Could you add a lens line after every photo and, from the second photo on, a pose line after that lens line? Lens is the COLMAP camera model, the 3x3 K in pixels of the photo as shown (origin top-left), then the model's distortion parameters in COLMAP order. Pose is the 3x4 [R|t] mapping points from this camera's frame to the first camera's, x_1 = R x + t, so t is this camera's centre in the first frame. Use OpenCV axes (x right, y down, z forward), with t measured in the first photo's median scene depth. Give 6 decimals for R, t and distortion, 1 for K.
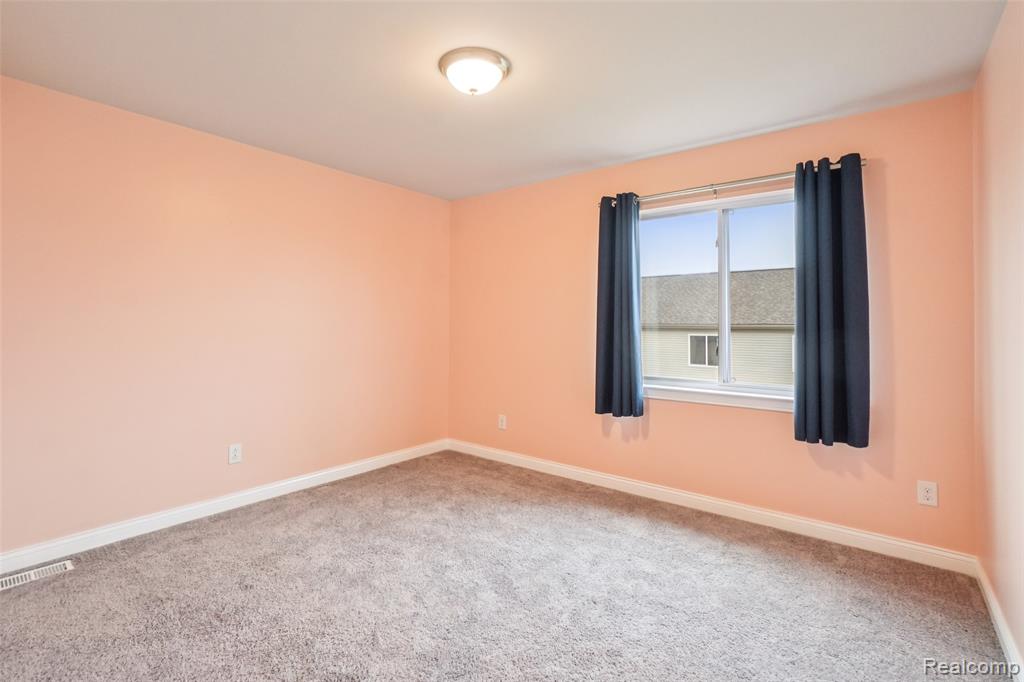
lens RADIAL K [[451.0, 0, 513.4], [0, 451.0, 317.5], [0, 0, 1]] dist [-0.000853, 0.000065]
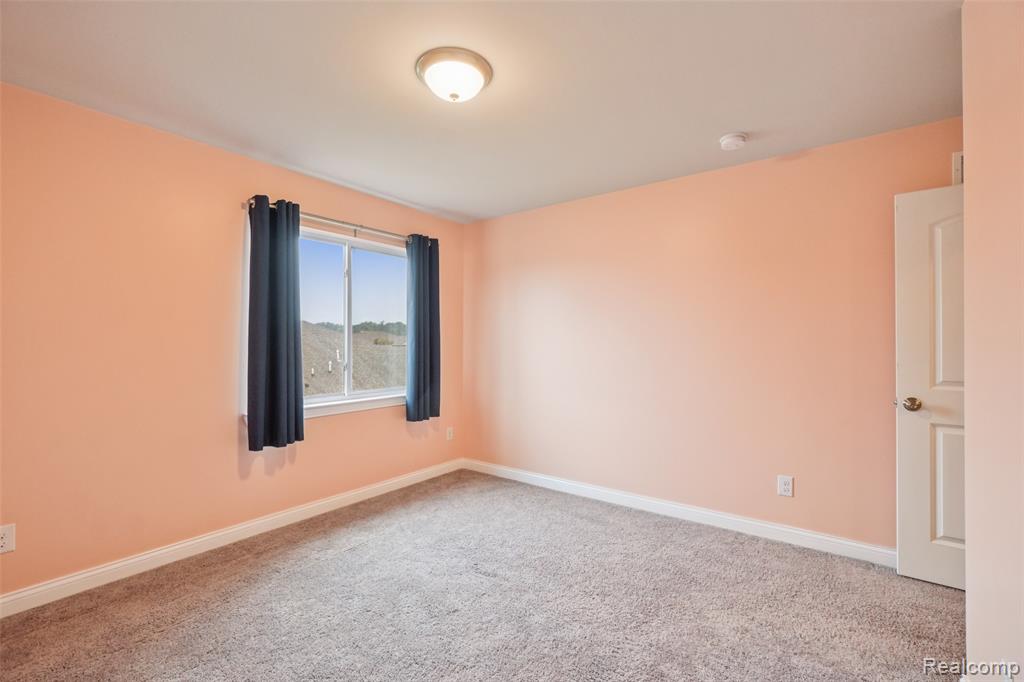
lens RADIAL K [[444.6, 0, 511.7], [0, 444.6, 336.7], [0, 0, 1]] dist [-0.002262, -0.000093]
pose [[0.009003, 0.000817, 0.999959, -0.792350], [-0.018713, 0.999825, -0.000648, -0.011045], [-0.999784, -0.018706, 0.009017, 0.646459]]
